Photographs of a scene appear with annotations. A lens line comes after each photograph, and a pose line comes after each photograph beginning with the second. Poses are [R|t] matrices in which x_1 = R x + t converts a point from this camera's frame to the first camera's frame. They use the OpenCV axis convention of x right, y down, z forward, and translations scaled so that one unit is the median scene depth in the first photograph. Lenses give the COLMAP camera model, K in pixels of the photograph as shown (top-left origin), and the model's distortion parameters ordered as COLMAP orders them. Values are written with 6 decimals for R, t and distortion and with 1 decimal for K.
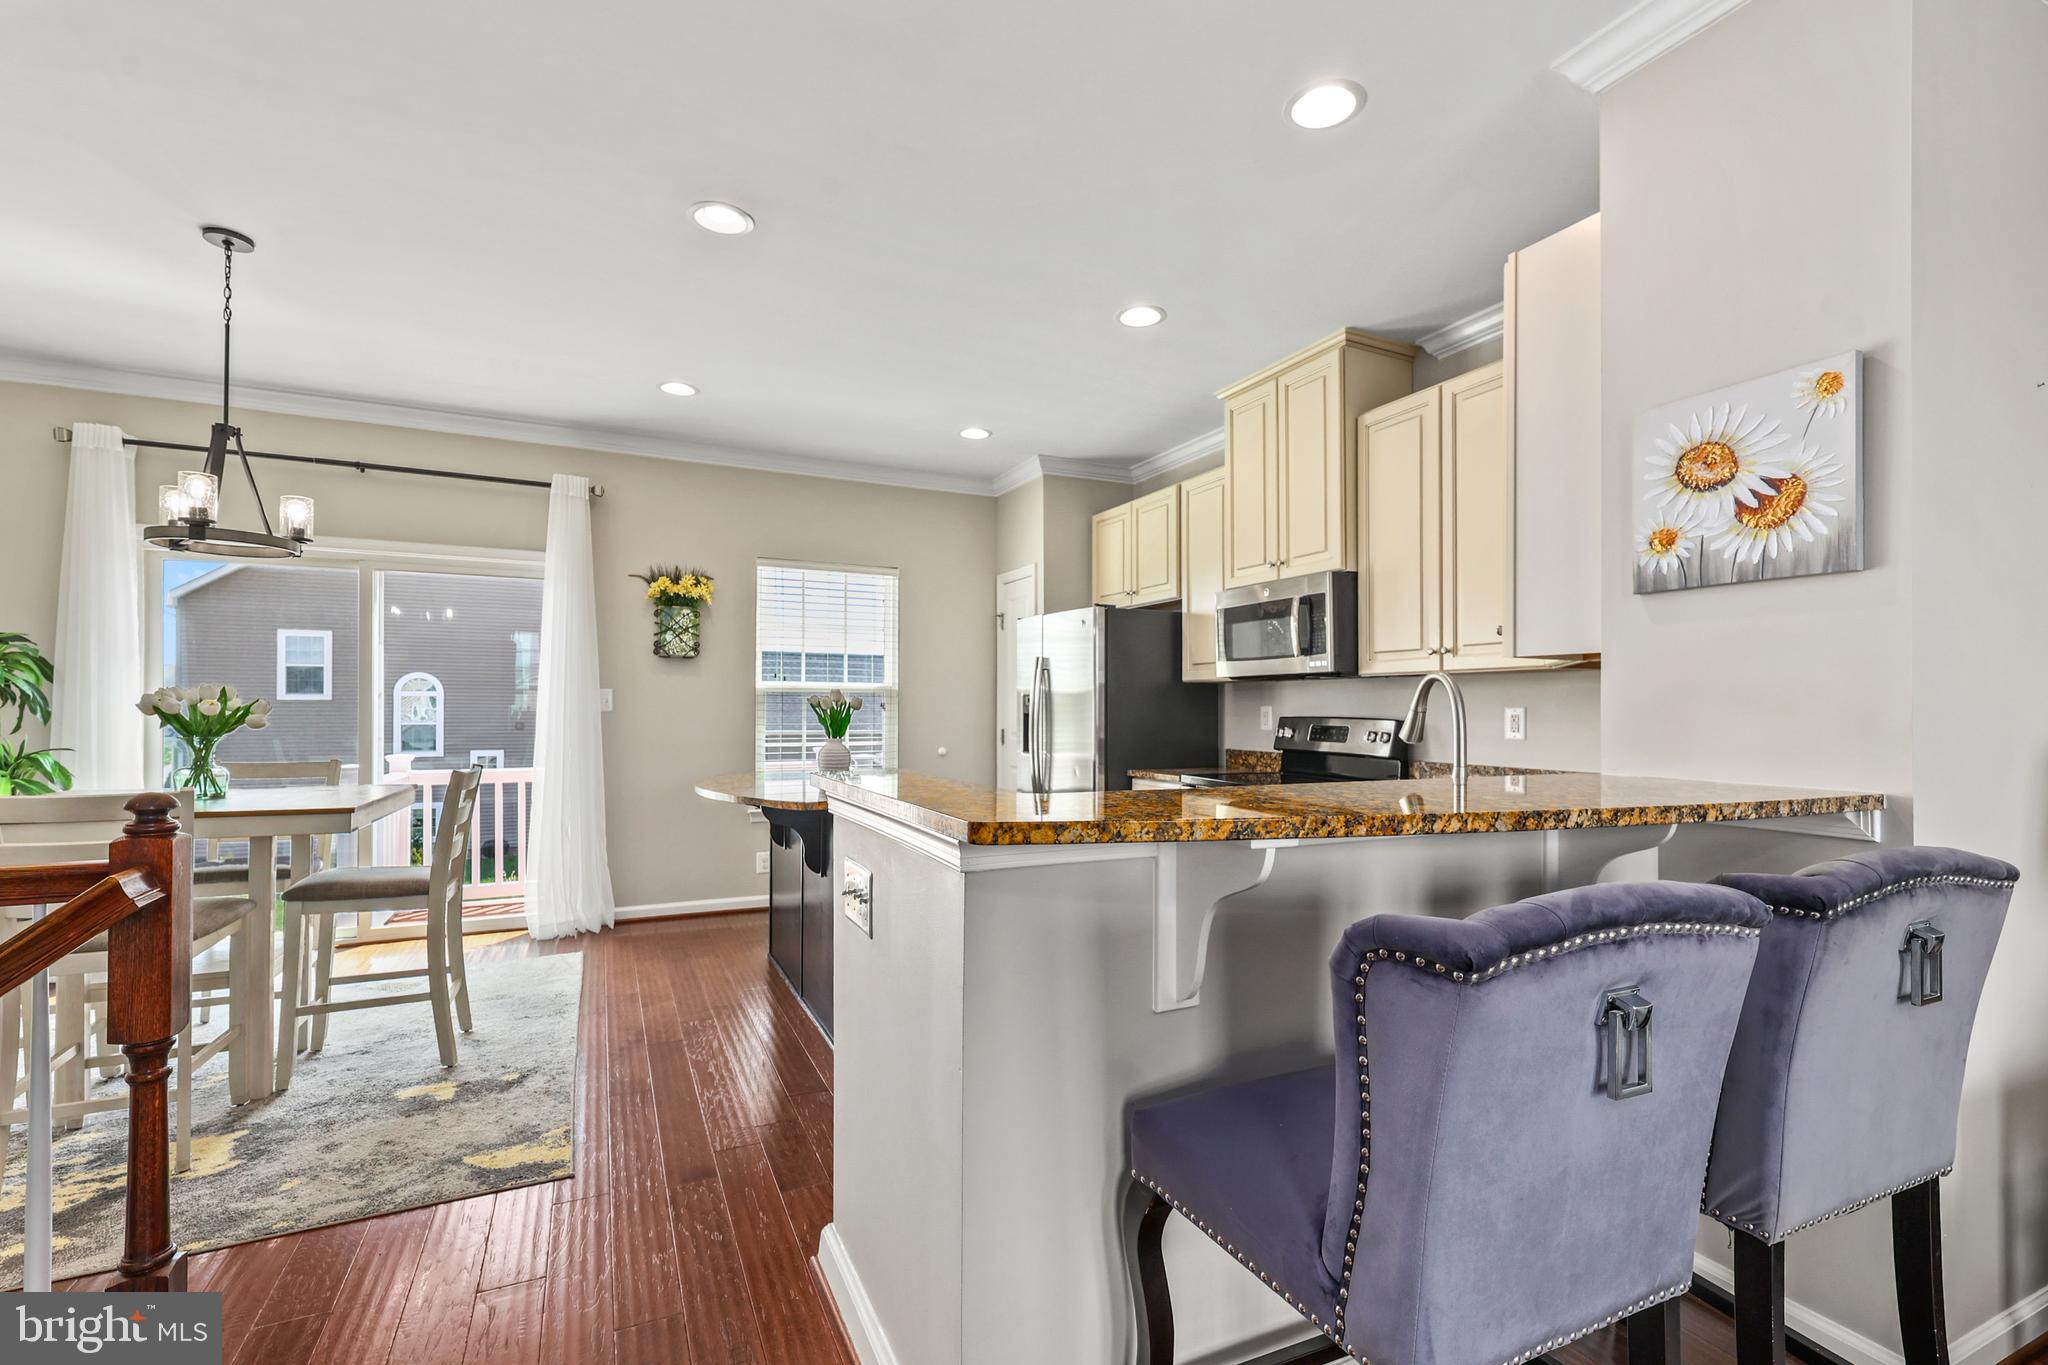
lens RADIAL K [[915.0, 0, 1027.3], [0, 915.0, 709.1], [0, 0, 1]] dist [0.002230, 0.000446]
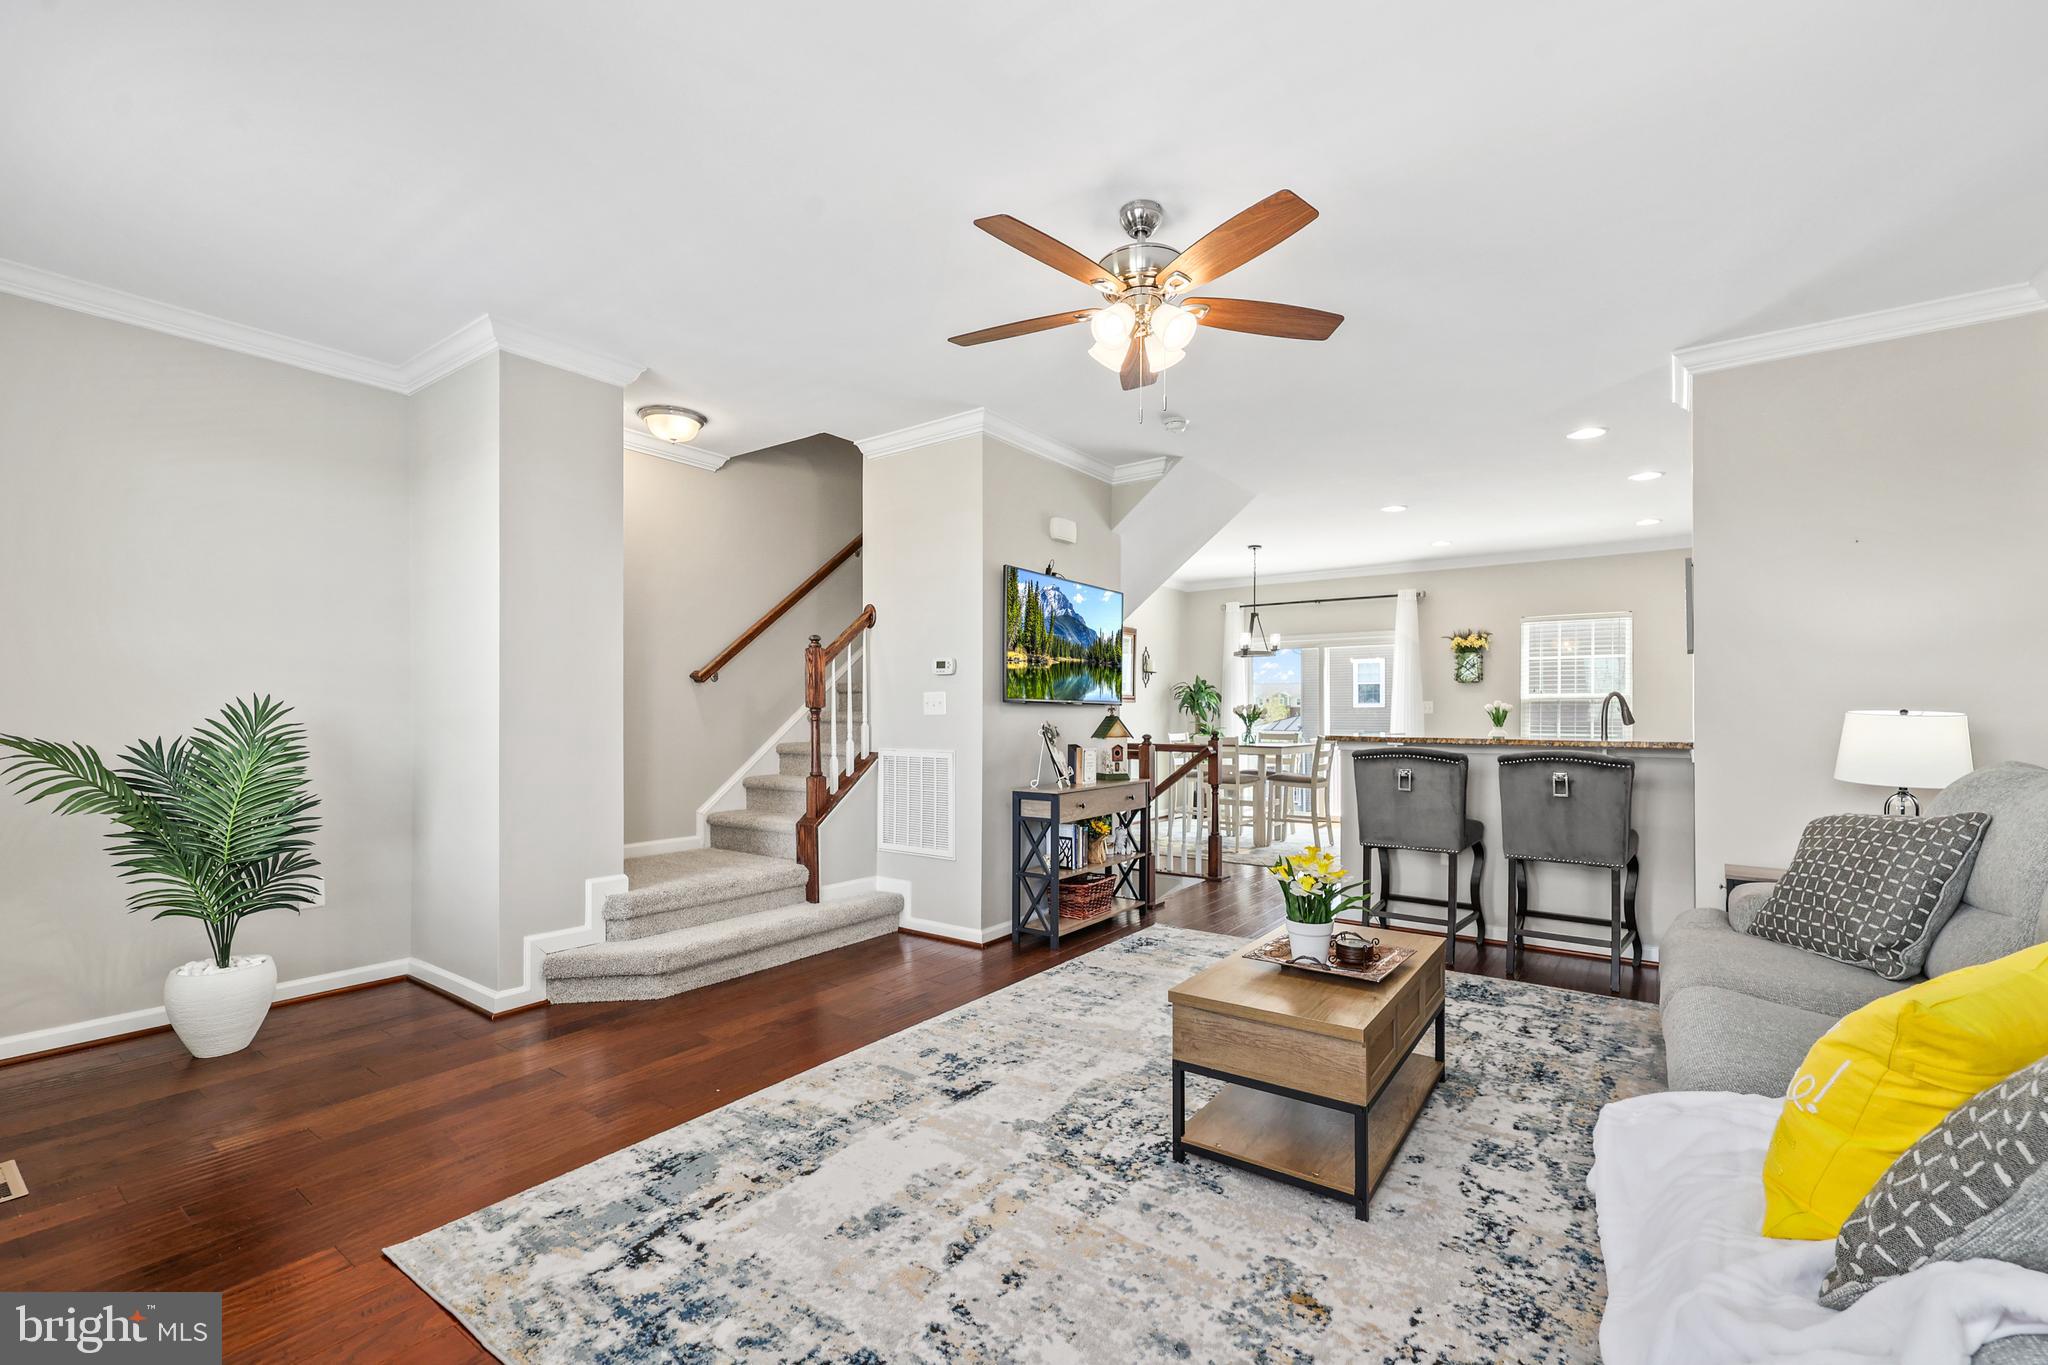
lens RADIAL K [[868.7, 0, 1024.3], [0, 868.7, 696.9], [0, 0, 1]] dist [-0.000981, -0.000065]
pose [[0.475566, -0.020802, -0.879434, 0.724816], [0.003519, 0.999757, -0.021745, 0.005241], [0.879673, 0.007246, 0.475524, -0.572254]]
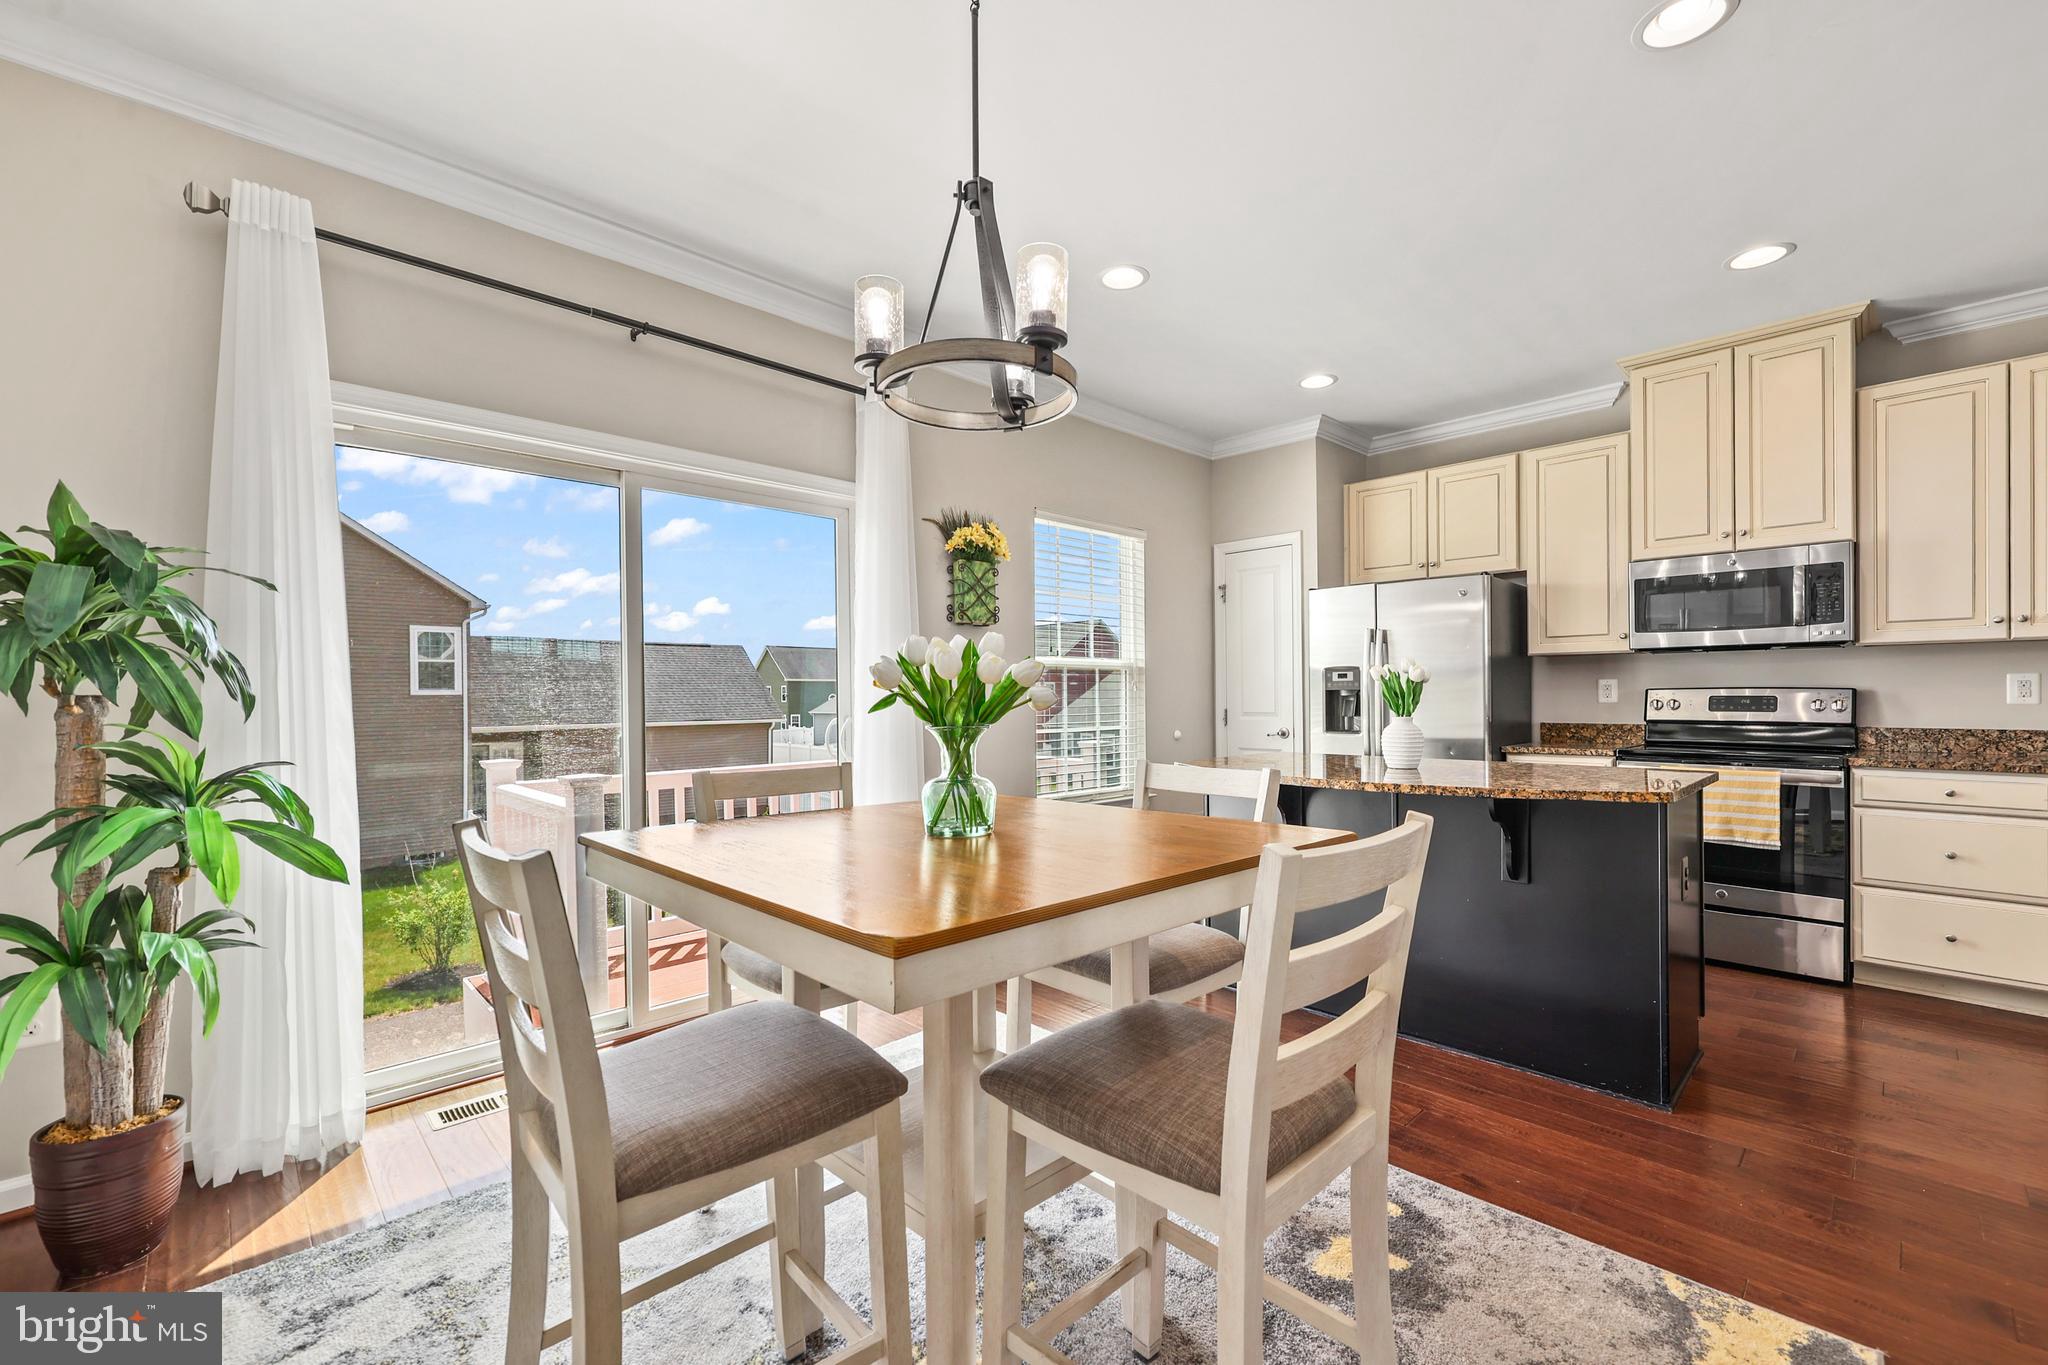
lens RADIAL K [[868.7, 0, 1024.3], [0, 868.7, 696.9], [0, 0, 1]] dist [-0.000981, -0.000065]
pose [[0.948984, -0.011230, 0.315124, -0.652610], [0.011547, 0.999933, 0.000860, 0.007878], [-0.315113, 0.002823, 0.949050, 0.296576]]
